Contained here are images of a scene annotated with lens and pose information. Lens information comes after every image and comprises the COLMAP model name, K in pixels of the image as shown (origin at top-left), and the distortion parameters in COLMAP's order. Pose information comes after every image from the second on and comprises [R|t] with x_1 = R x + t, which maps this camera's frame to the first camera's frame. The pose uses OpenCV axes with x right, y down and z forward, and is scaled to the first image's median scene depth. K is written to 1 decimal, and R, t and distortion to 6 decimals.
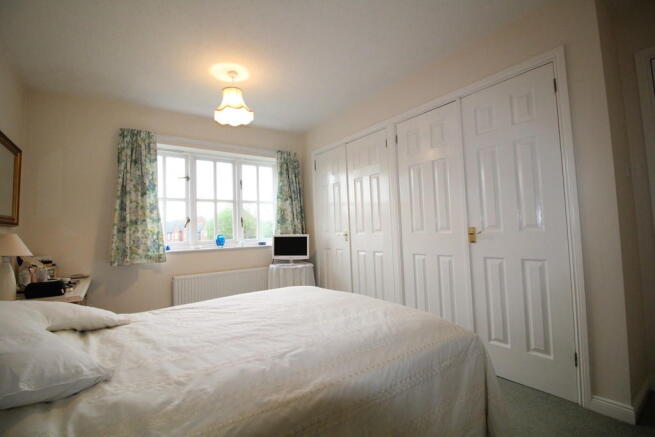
lens RADIAL K [[303.3, 0, 327.8], [0, 303.3, 214.5], [0, 0, 1]] dist [-0.005362, -0.001771]
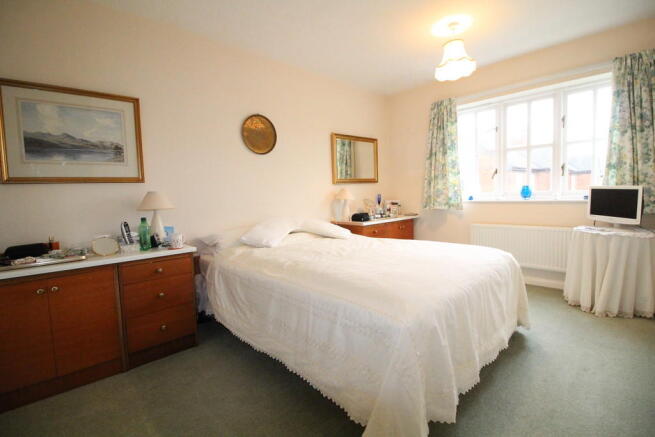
lens RADIAL K [[303.3, 0, 326.8], [0, 303.3, 220.4], [0, 0, 1]] dist [-0.005362, -0.001771]
pose [[0.142001, 0.114622, -0.983208, 0.480356], [0.083483, 0.988348, 0.127278, 0.003786], [0.986340, -0.100154, 0.130777, 0.288879]]
